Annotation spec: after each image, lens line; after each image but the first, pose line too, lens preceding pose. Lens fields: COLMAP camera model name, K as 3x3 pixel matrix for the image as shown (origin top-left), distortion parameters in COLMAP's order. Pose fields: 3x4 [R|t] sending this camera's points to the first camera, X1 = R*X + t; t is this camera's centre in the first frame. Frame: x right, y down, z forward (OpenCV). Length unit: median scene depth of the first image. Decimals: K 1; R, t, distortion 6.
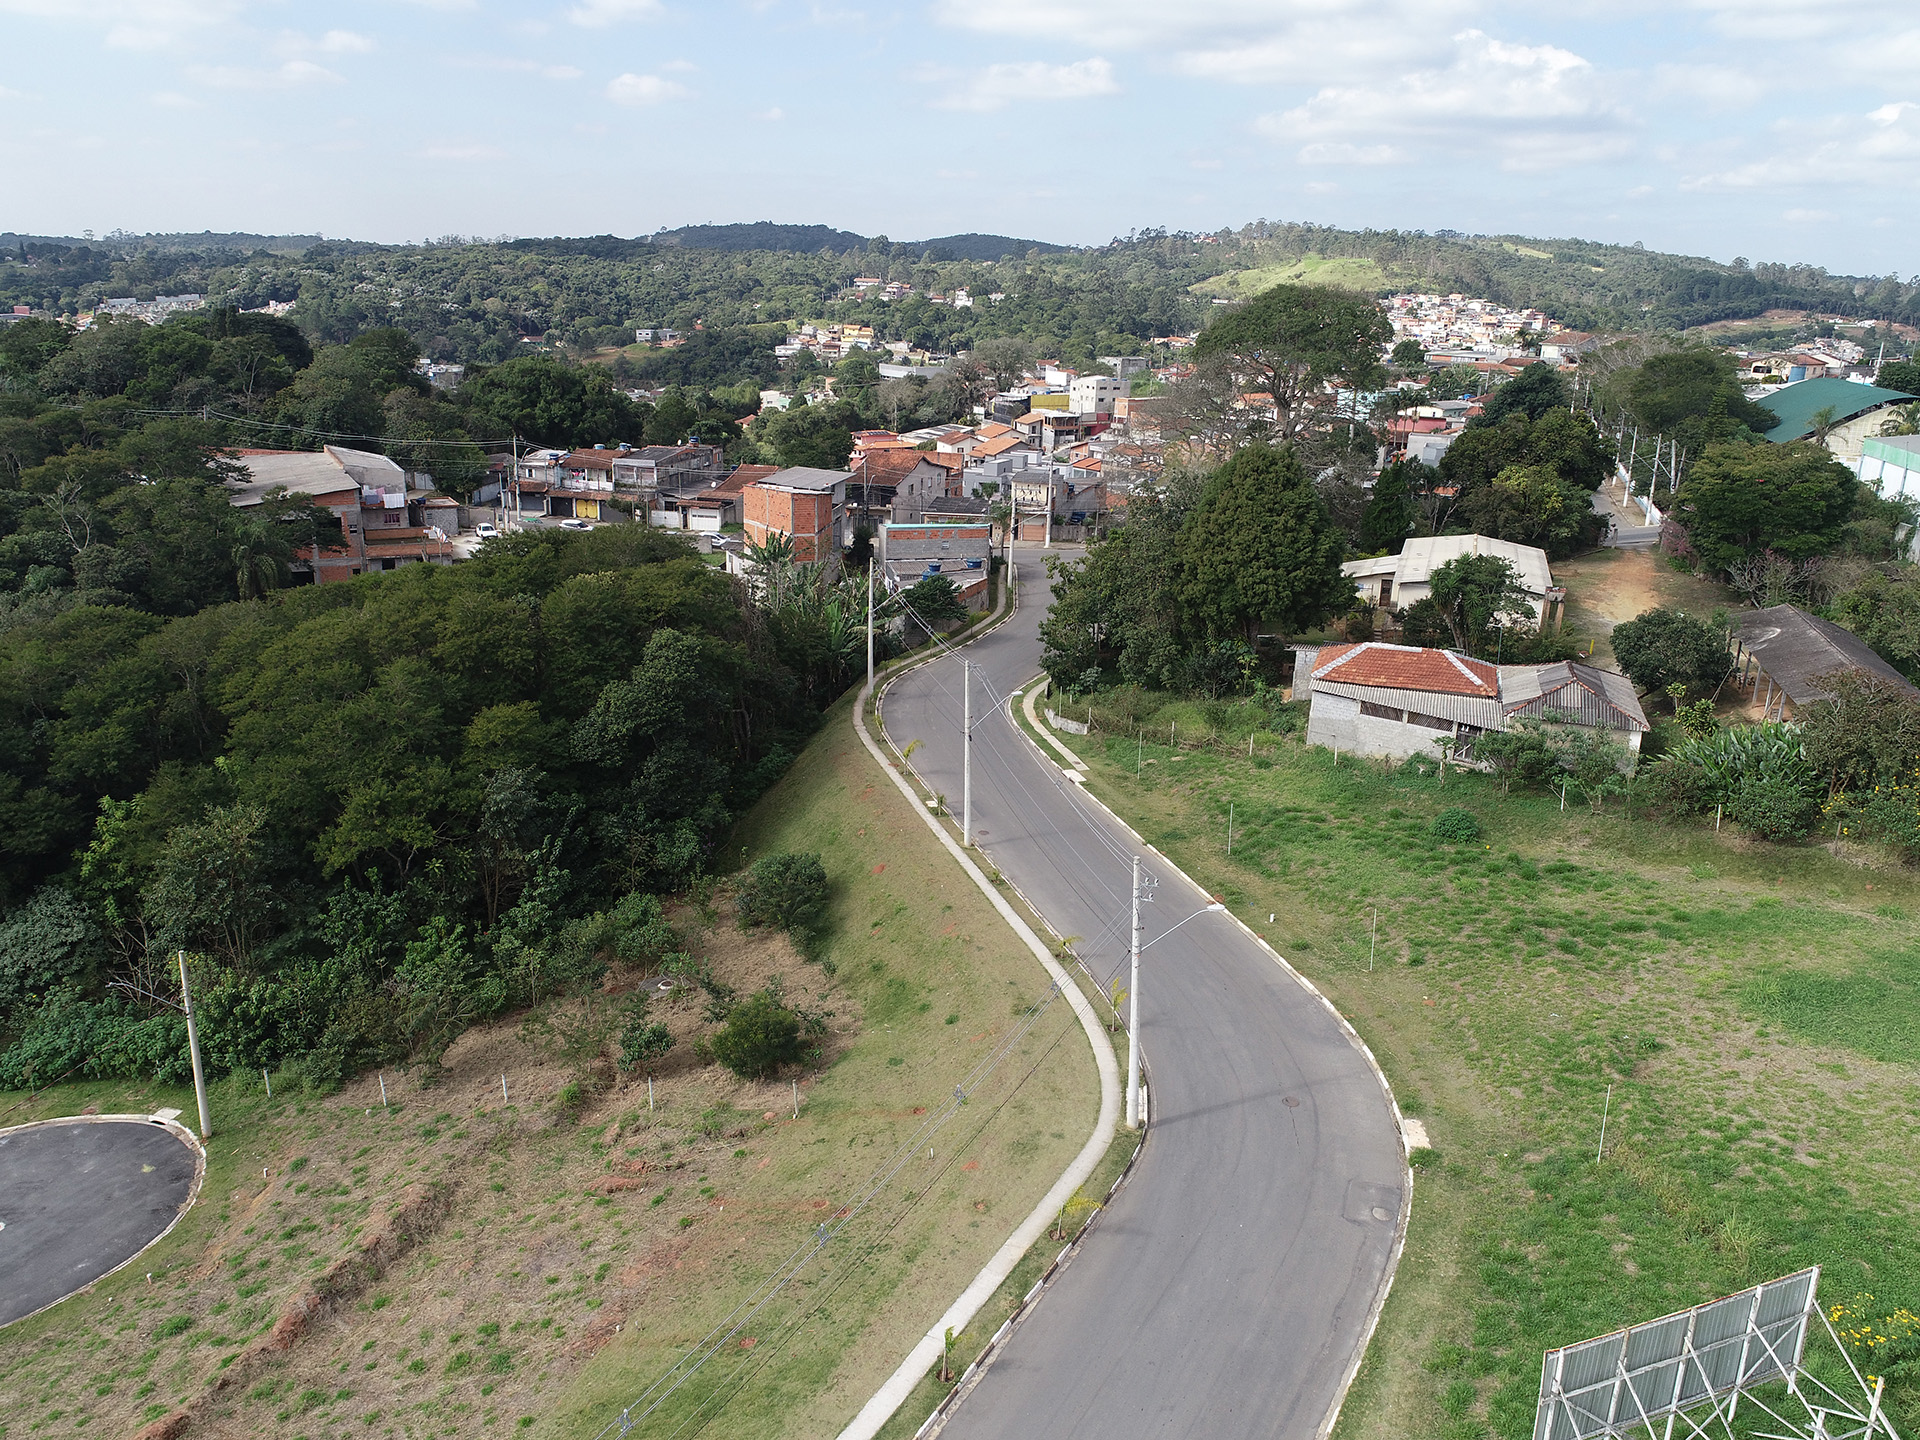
lens RADIAL K [[1450.8, 0, 960.5], [0, 1450.8, 723.8], [0, 0, 1]] dist [0.001374, -0.000787]
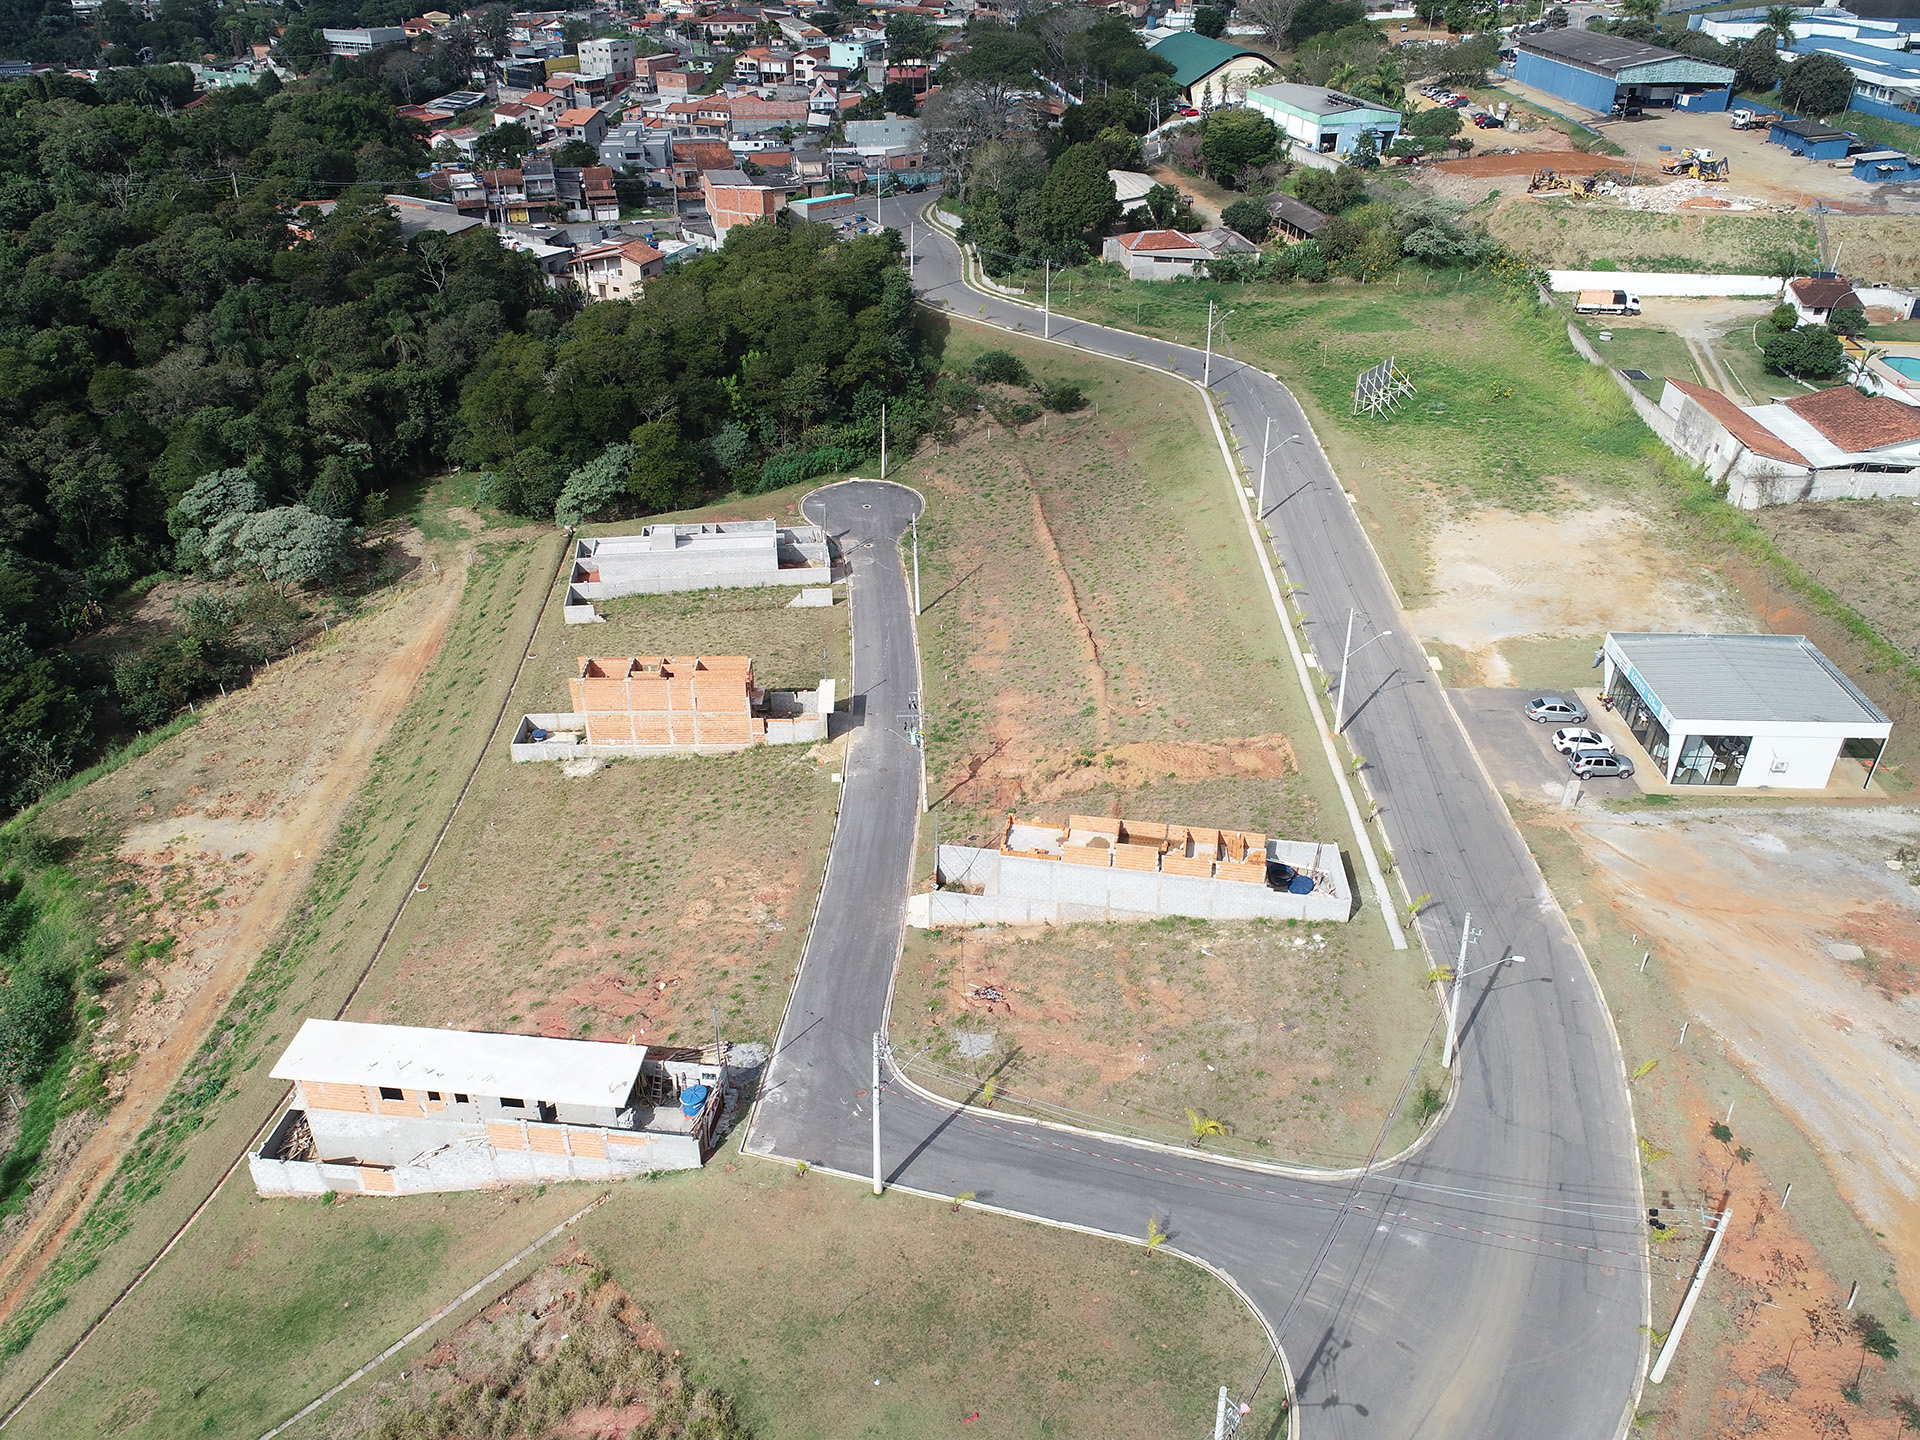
lens RADIAL K [[1450.8, 0, 960.5], [0, 1450.8, 723.8], [0, 0, 1]] dist [0.001374, -0.000787]
pose [[0.877154, -0.270678, 0.396655, -0.919917], [0.162456, 0.944564, 0.285320, -0.017401], [-0.451896, -0.185831, 0.872501, -0.868690]]
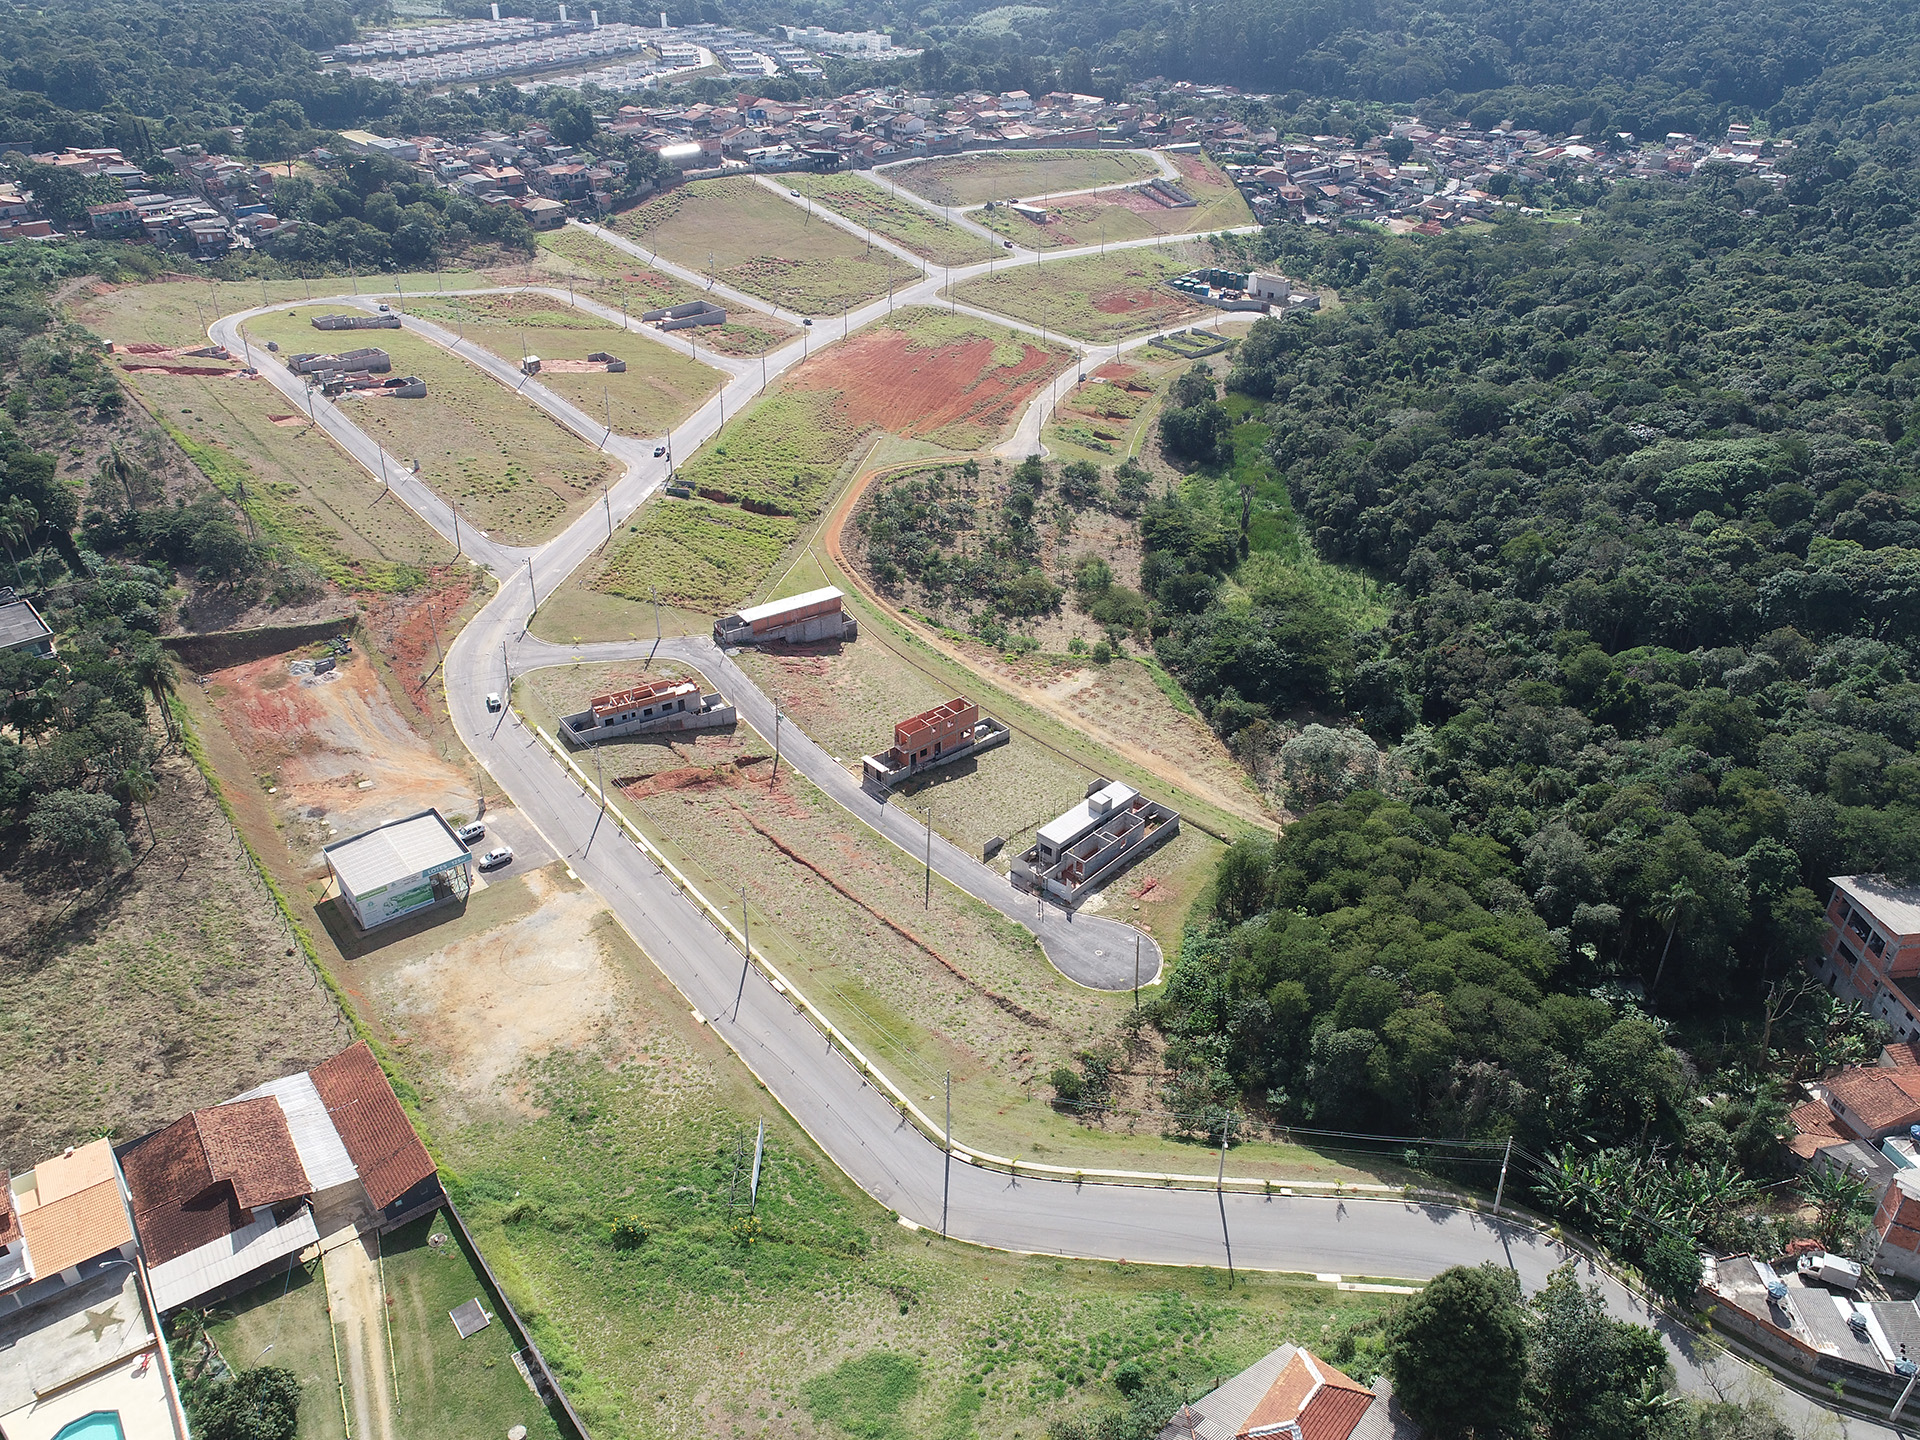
lens RADIAL K [[1450.8, 0, 960.5], [0, 1450.8, 723.8], [0, 0, 1]] dist [0.001374, -0.000787]
pose [[-0.375840, 0.460403, -0.804222, 0.978928], [-0.284348, 0.768687, 0.572945, -0.972653], [0.881981, 0.444015, -0.157989, 0.530877]]
